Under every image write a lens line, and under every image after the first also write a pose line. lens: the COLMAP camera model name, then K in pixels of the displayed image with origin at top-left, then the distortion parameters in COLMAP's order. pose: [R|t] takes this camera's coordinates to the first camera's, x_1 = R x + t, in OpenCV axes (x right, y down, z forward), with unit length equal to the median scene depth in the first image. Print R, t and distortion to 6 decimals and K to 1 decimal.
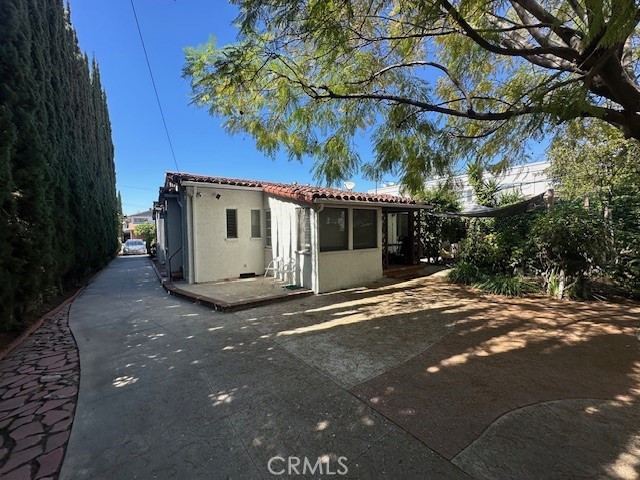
lens RADIAL K [[255.6, 0, 320.0], [0, 255.6, 240.0], [0, 0, 1]] dist [-0.000469, 0.000291]
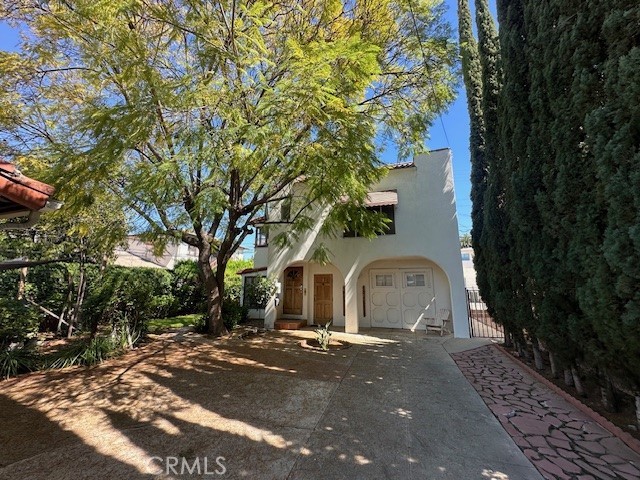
lens RADIAL K [[255.6, 0, 320.0], [0, 255.6, 240.0], [0, 0, 1]] dist [-0.000469, 0.000291]
pose [[-0.591007, 0.169412, 0.788676, -0.658352], [0.041332, 0.982774, -0.180133, -0.022998], [-0.805607, -0.073862, -0.587828, 1.089485]]
